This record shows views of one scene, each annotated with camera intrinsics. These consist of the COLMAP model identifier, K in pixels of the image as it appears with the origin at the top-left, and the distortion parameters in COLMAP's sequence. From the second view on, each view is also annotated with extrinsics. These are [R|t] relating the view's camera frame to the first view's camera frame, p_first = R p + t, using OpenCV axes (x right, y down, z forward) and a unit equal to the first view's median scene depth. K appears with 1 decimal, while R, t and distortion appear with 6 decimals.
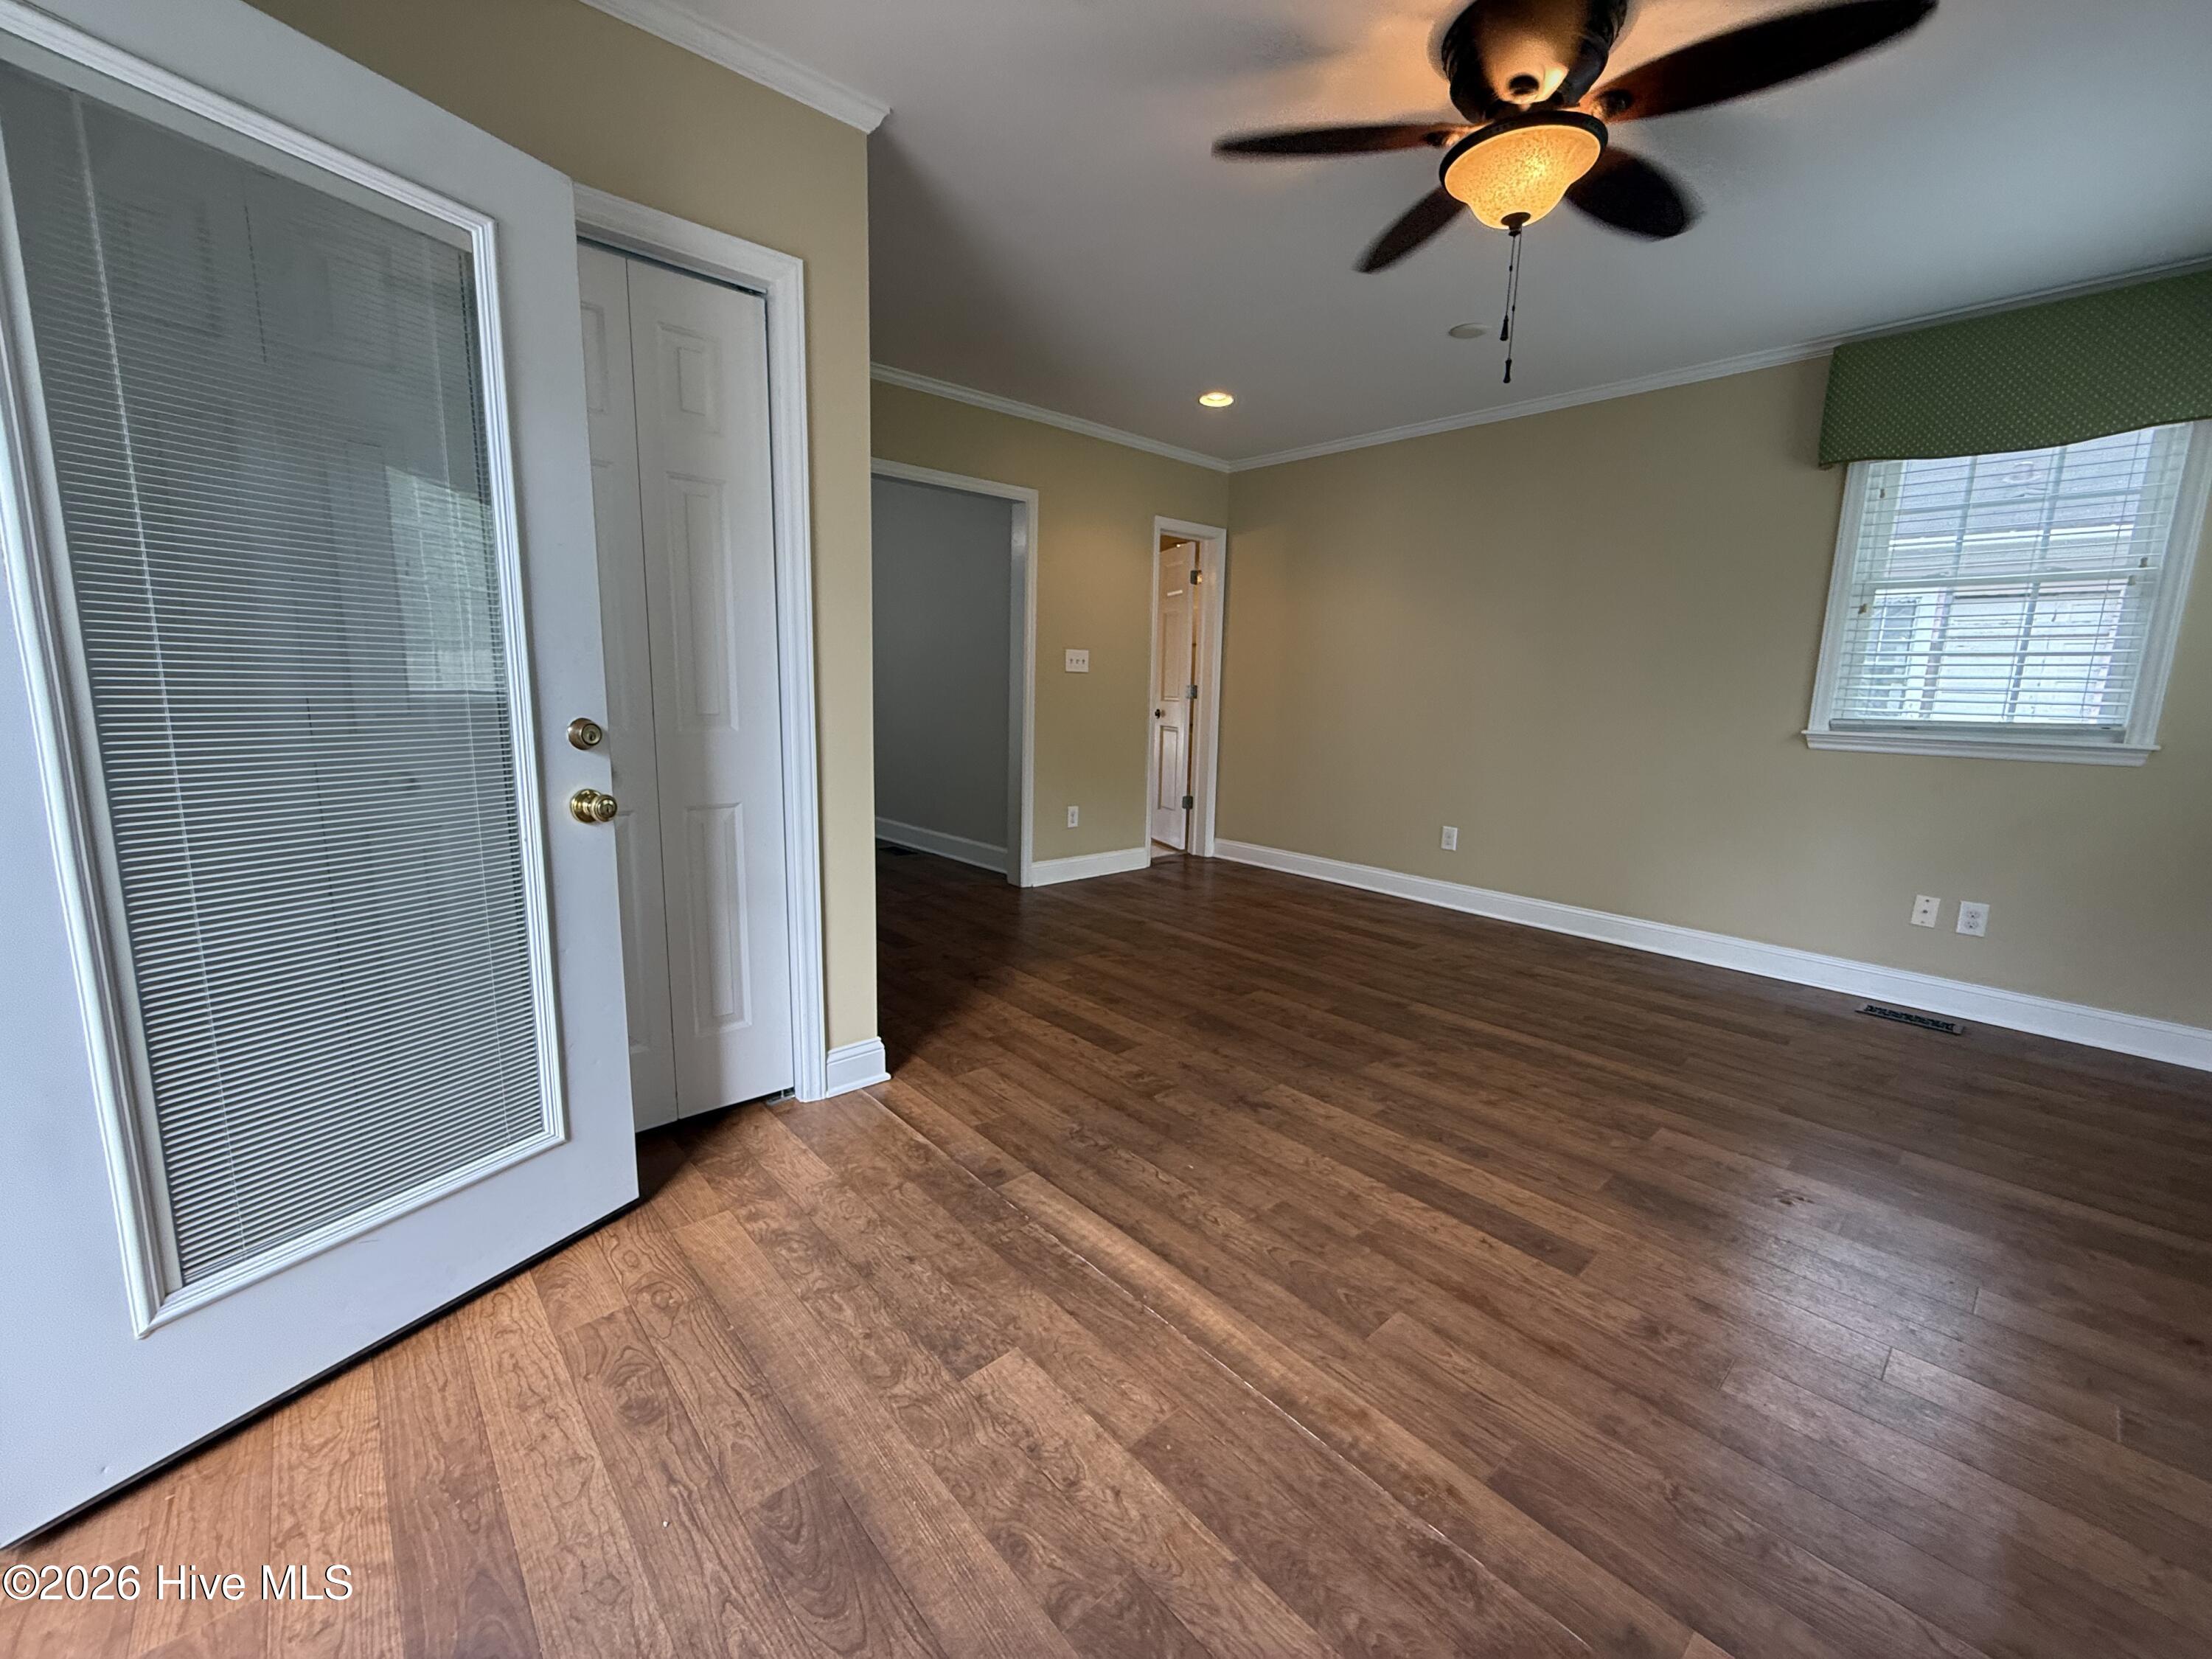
lens RADIAL K [[884.3, 0, 1112.7], [0, 884.3, 829.0], [0, 0, 1]] dist [-0.003002, -0.001188]
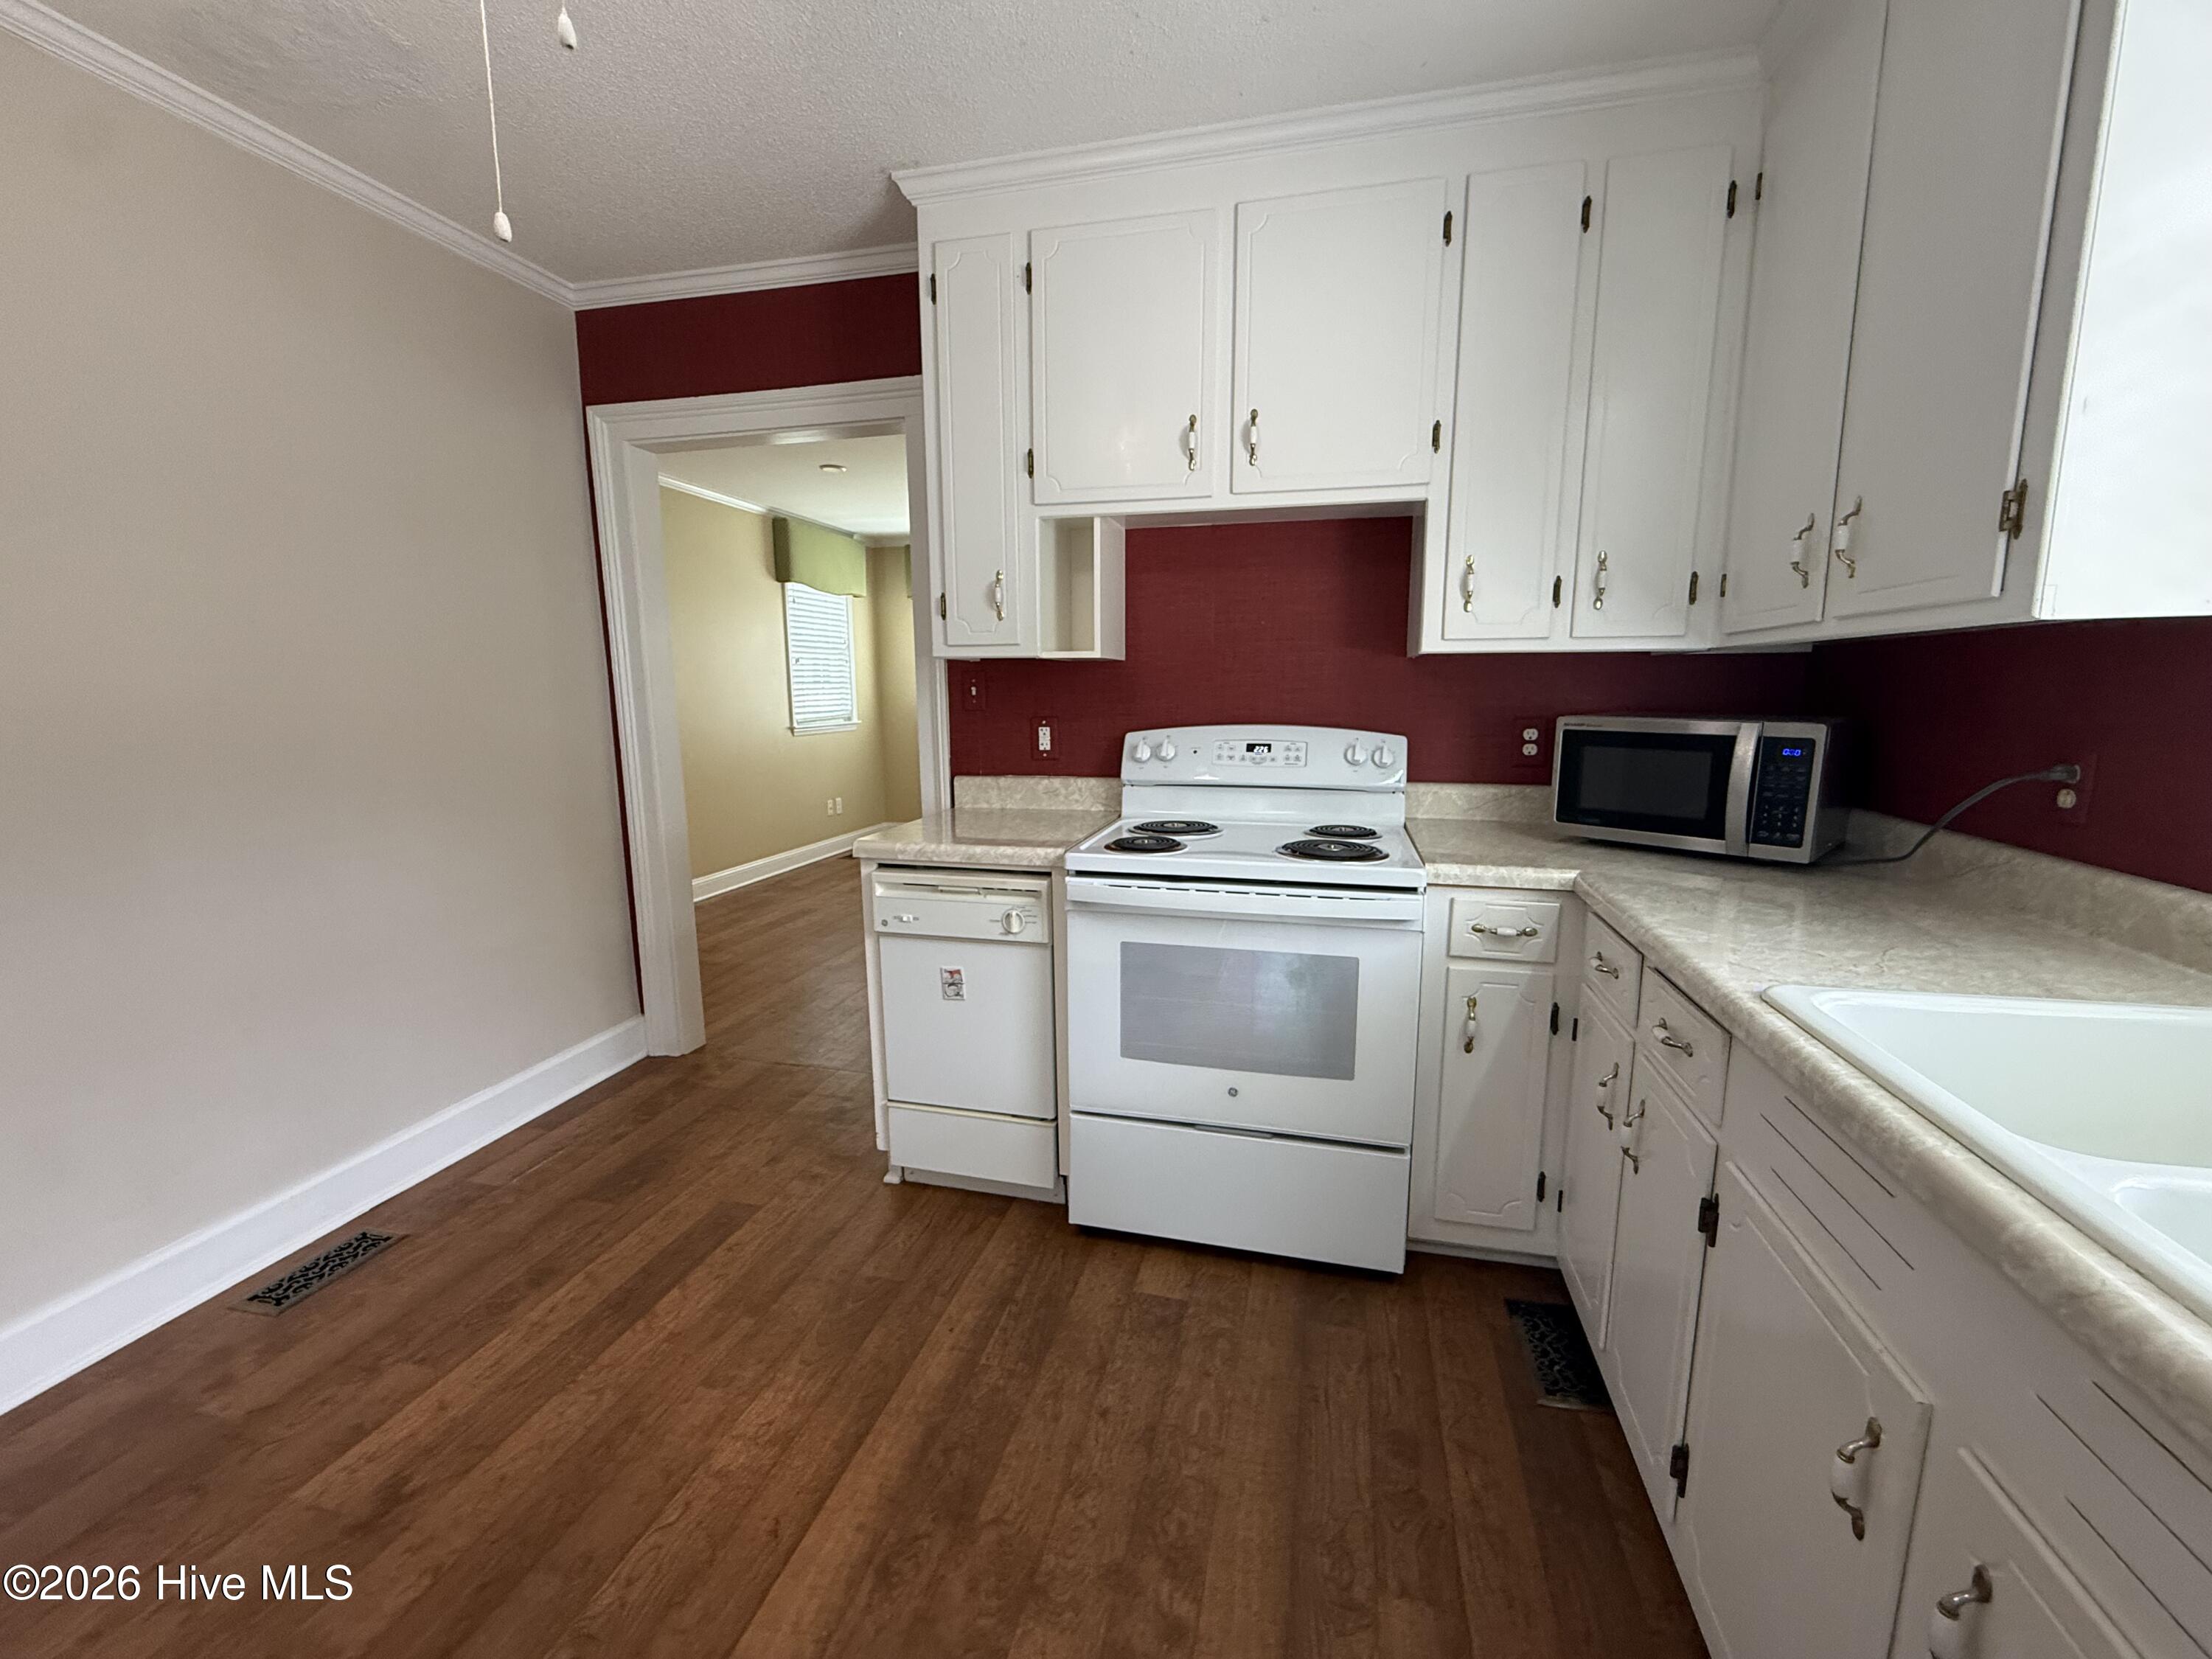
lens RADIAL K [[884.3, 0, 1113.6], [0, 884.3, 827.9], [0, 0, 1]] dist [-0.003002, -0.001188]
pose [[-0.550404, -0.161197, 0.819189, -0.952798], [0.116822, 0.956662, 0.266739, -0.339995], [-0.826685, 0.242513, -0.507720, 1.433728]]
